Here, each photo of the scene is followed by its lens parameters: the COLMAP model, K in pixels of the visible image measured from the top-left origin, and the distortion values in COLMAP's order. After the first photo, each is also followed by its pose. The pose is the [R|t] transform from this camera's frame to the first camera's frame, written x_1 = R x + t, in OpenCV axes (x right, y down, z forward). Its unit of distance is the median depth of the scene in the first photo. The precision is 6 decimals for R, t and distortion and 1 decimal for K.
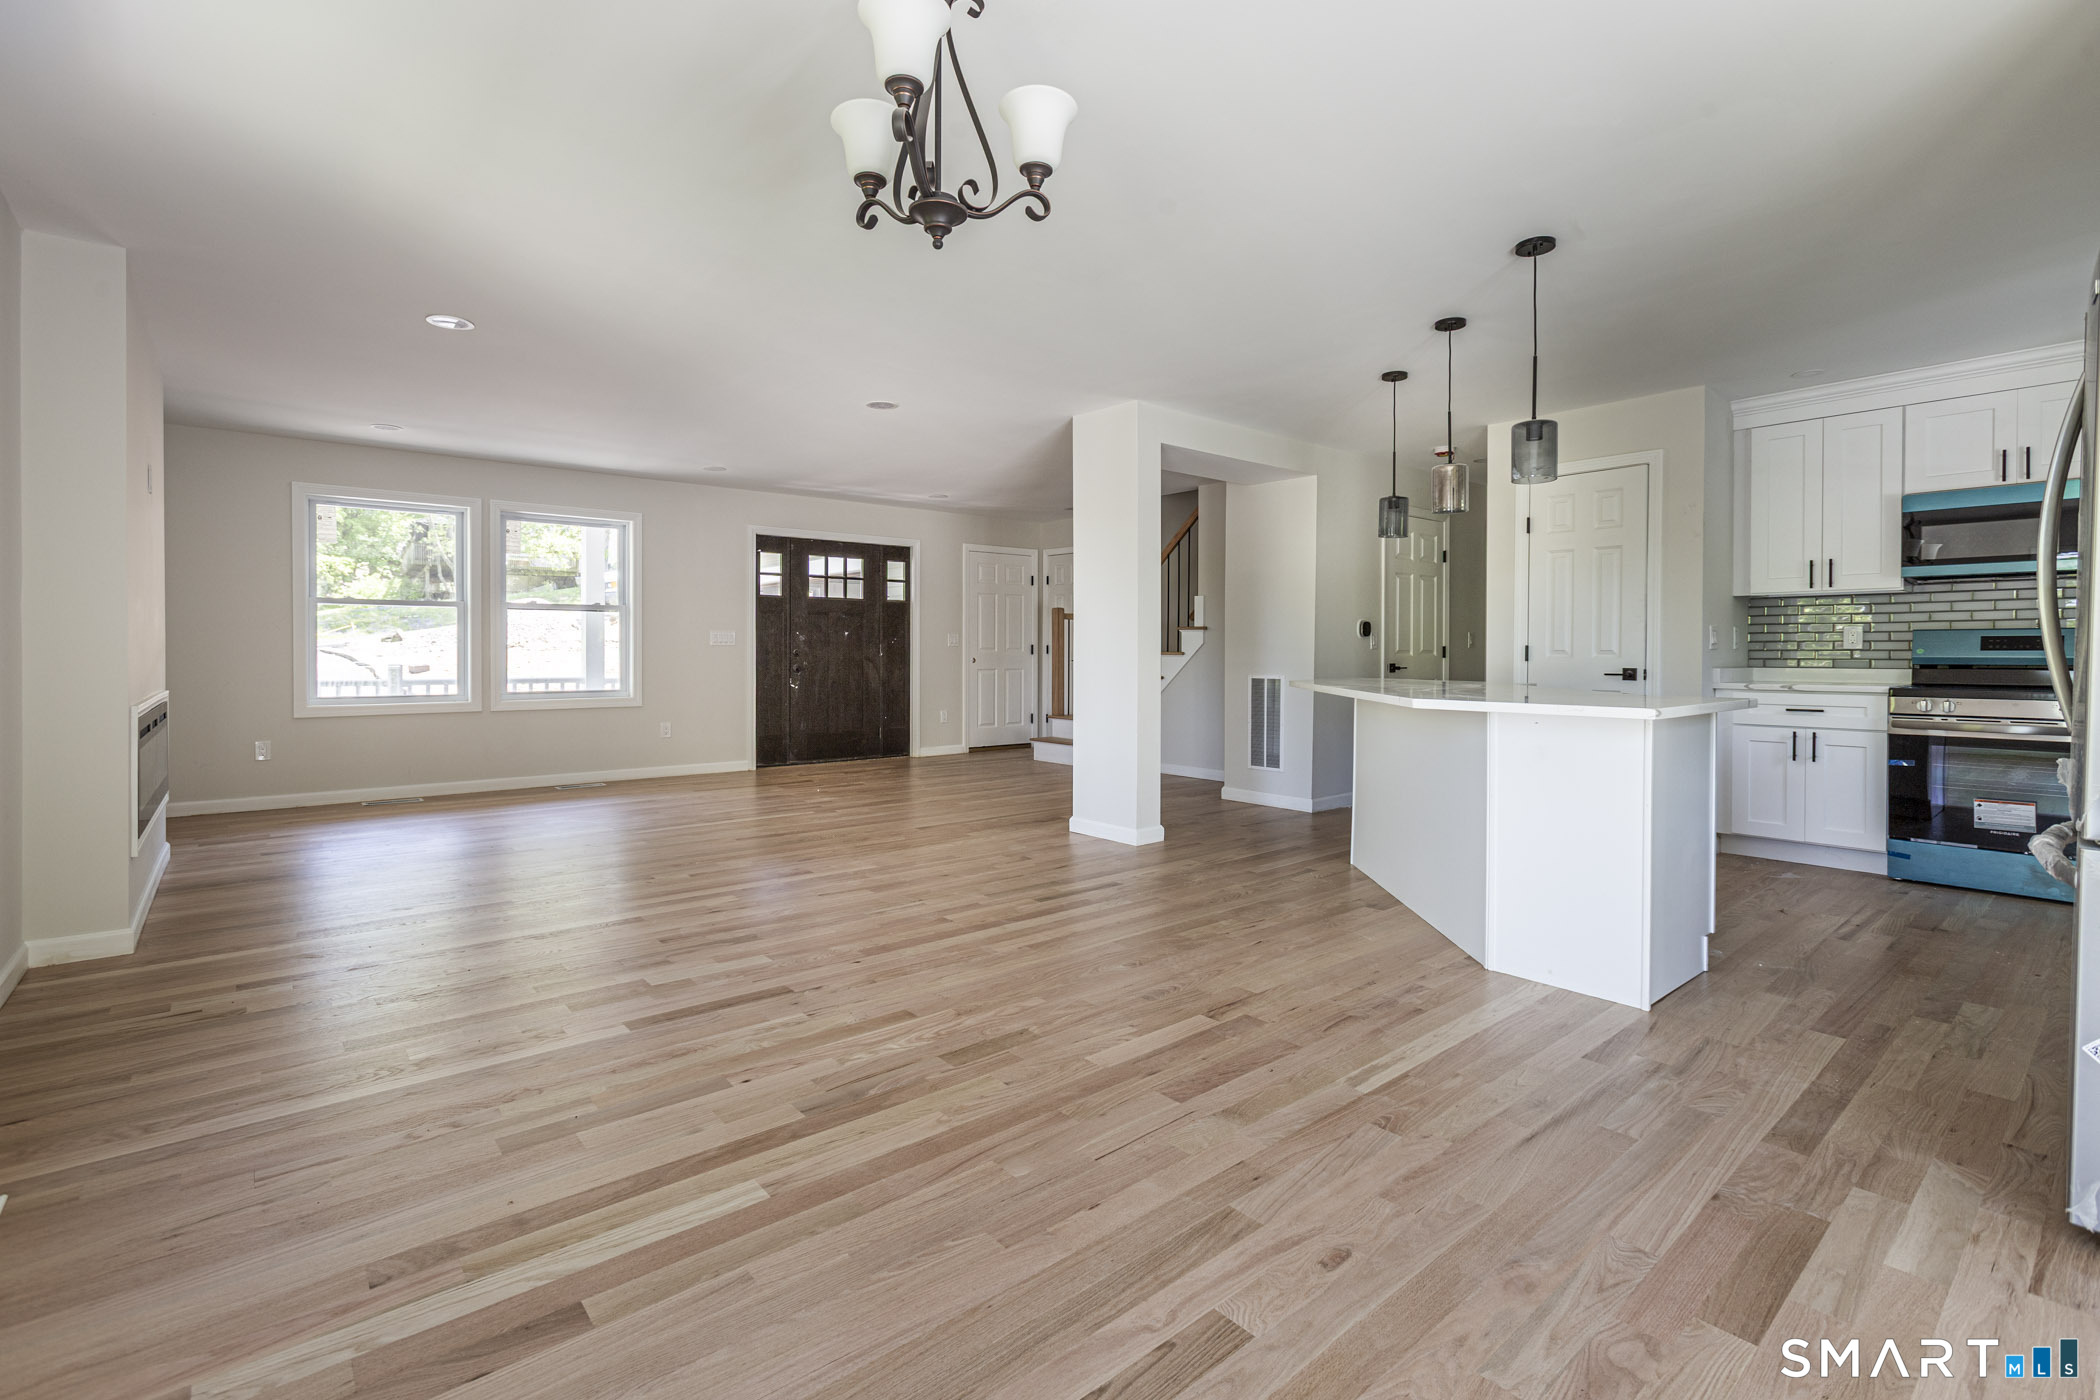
lens RADIAL K [[951.4, 0, 1040.7], [0, 951.4, 652.6], [0, 0, 1]] dist [-0.005438, 0.006593]
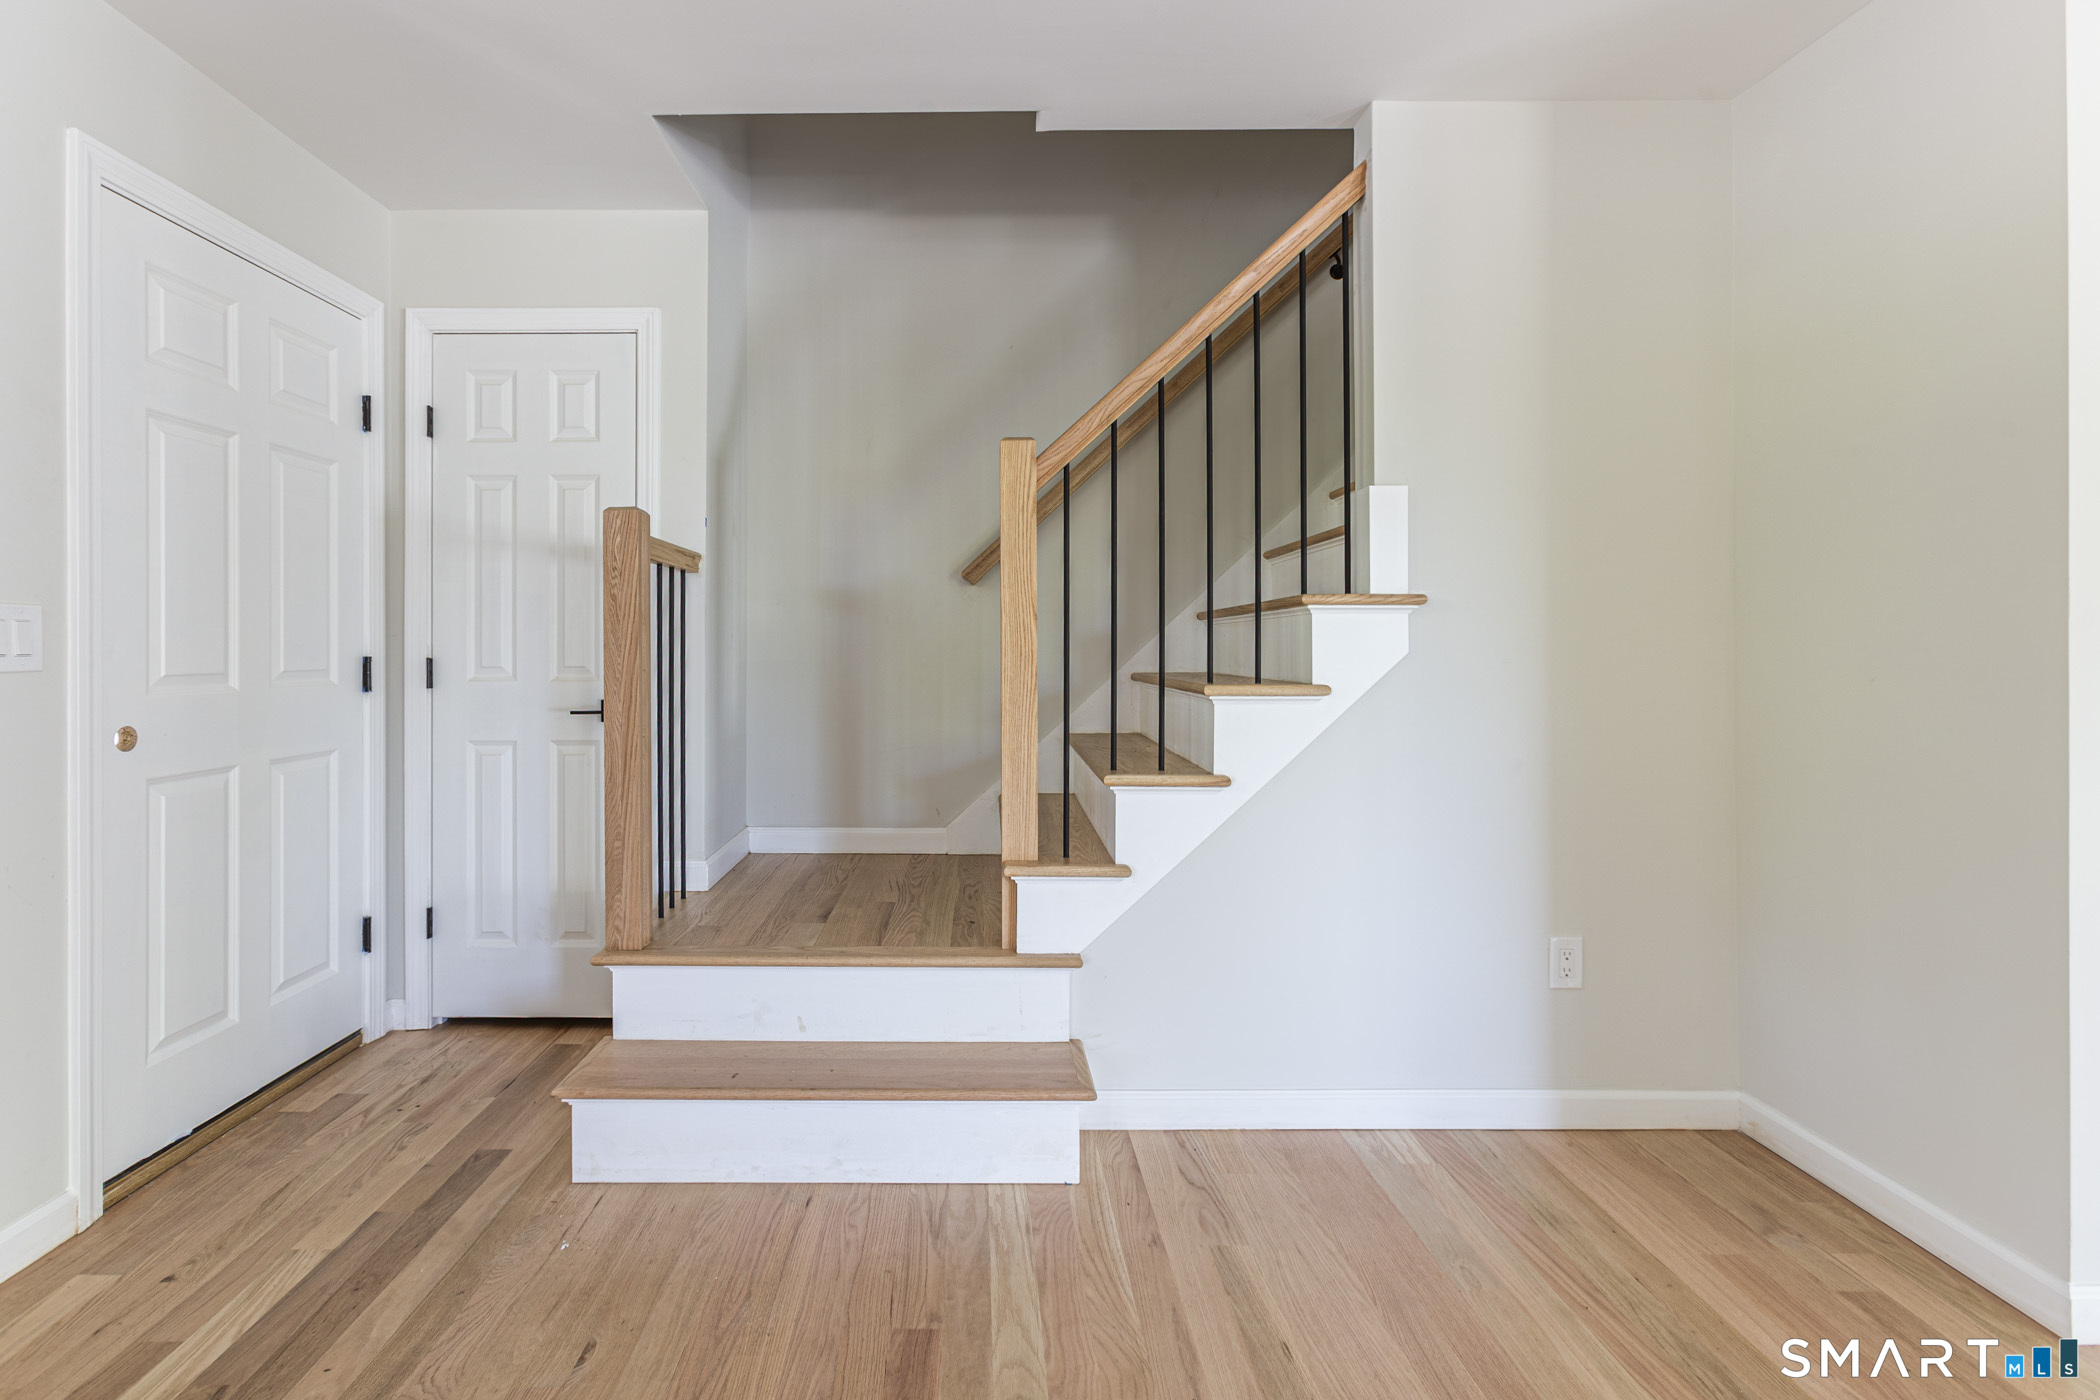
lens RADIAL K [[986.1, 0, 987.1], [0, 986.1, 651.6], [0, 0, 1]] dist [0.008991, 0.002281]
pose [[0.636035, -0.006810, 0.771630, -0.335392], [0.005726, 0.999975, 0.004106, -0.029492], [-0.771639, 0.001807, 0.636059, 2.156318]]
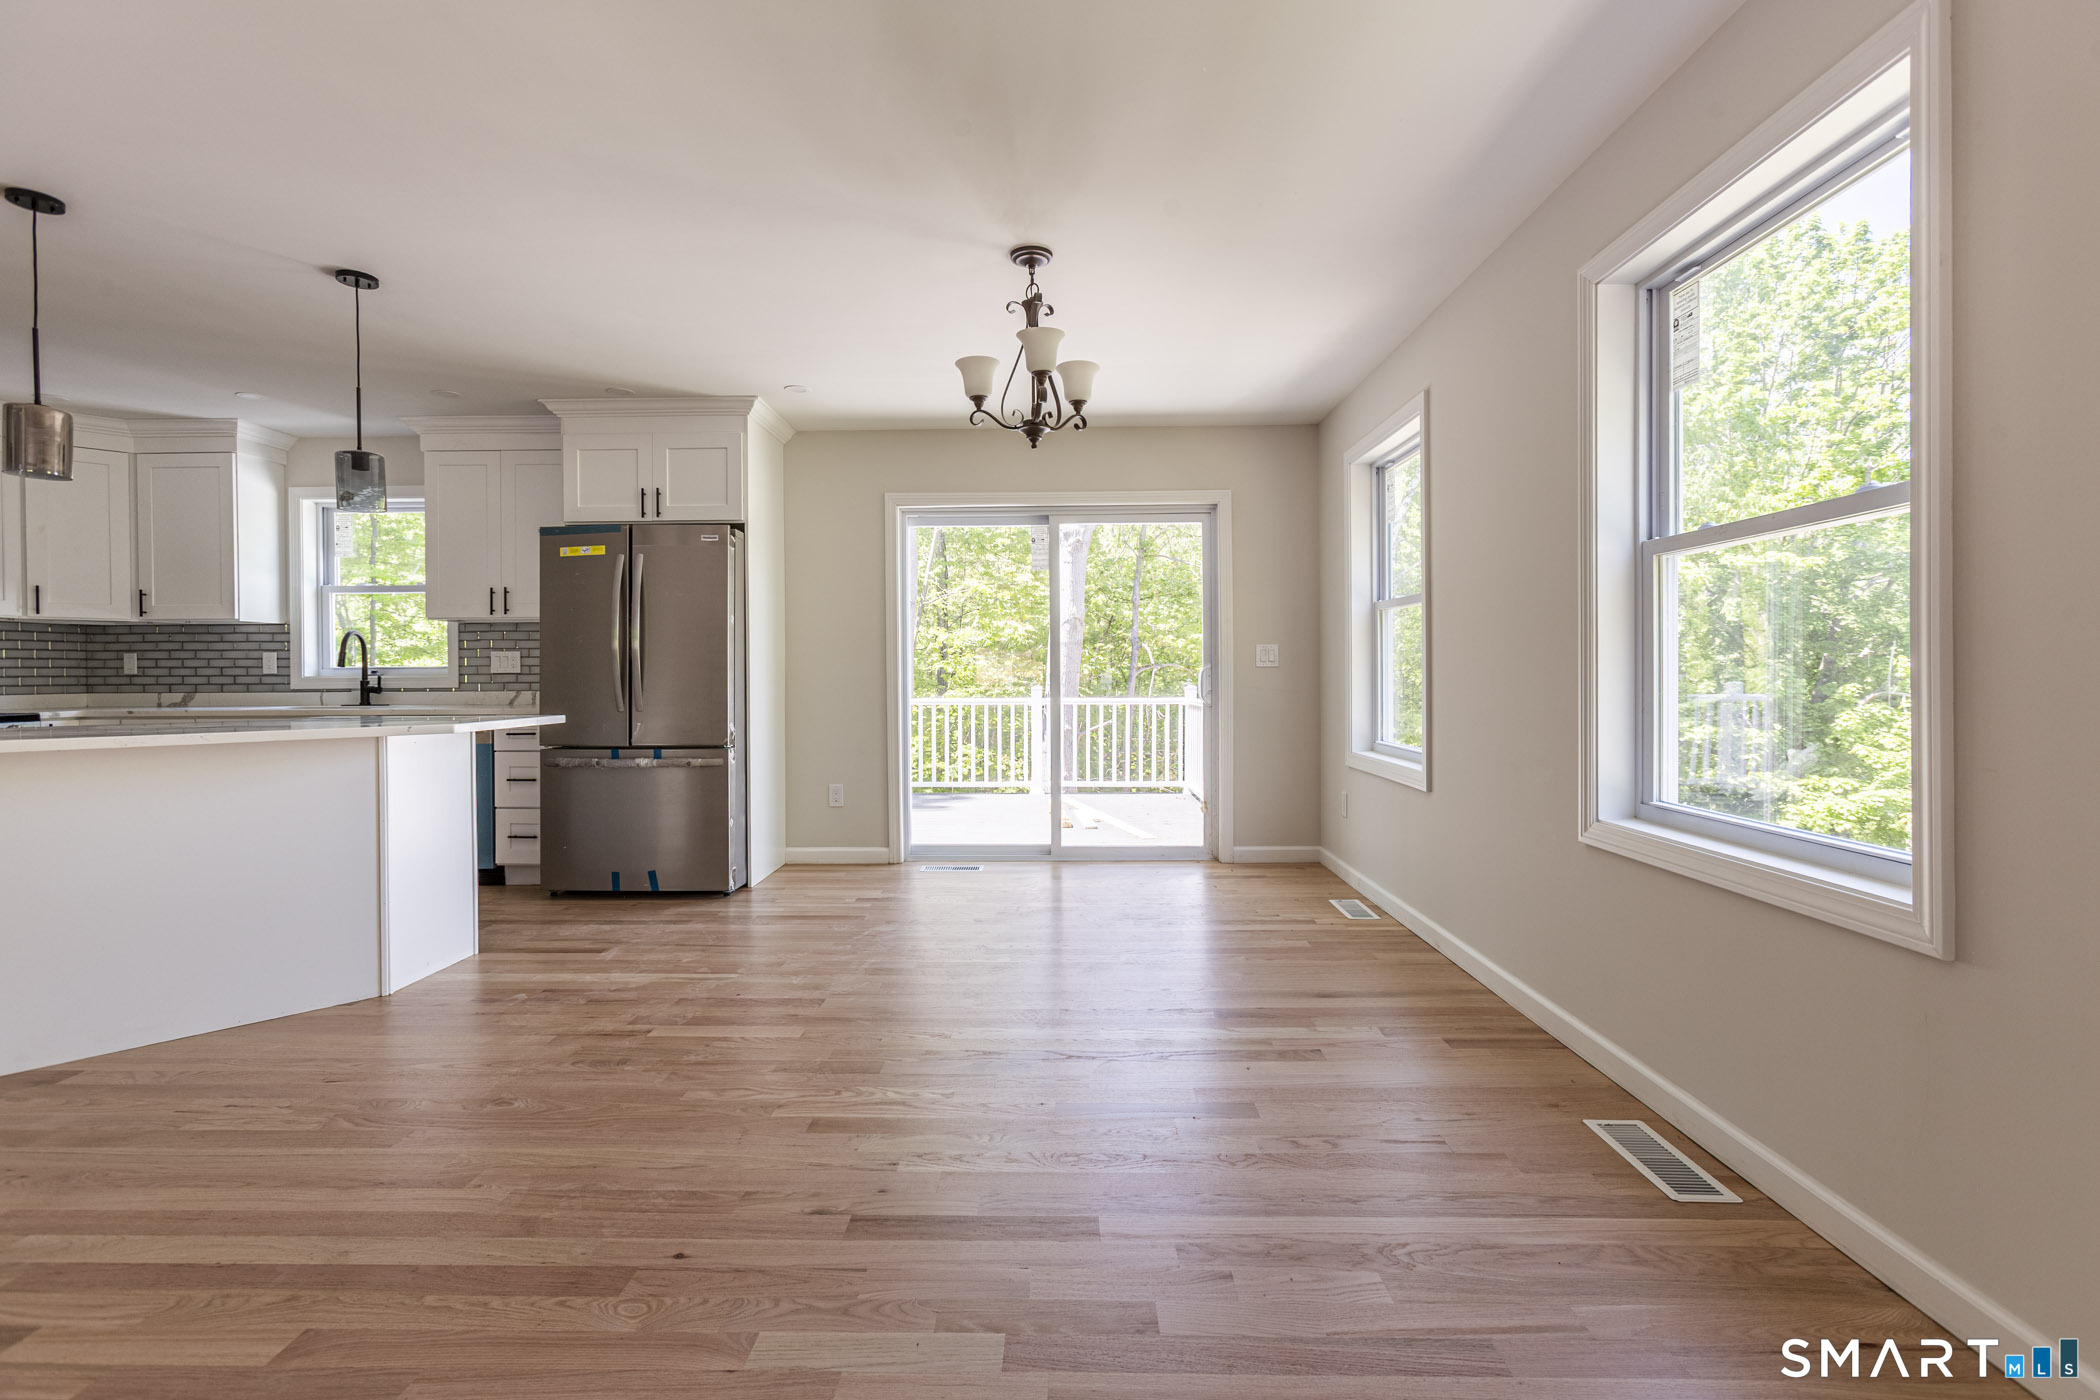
lens RADIAL K [[951.4, 0, 1045.6], [0, 951.4, 688.4], [0, 0, 1]] dist [-0.005438, 0.006593]
pose [[-0.750671, -0.009258, 0.660612, -0.695247], [0.004099, 0.999817, 0.018670, -0.006703], [-0.660664, 0.016723, -0.750496, 1.248170]]
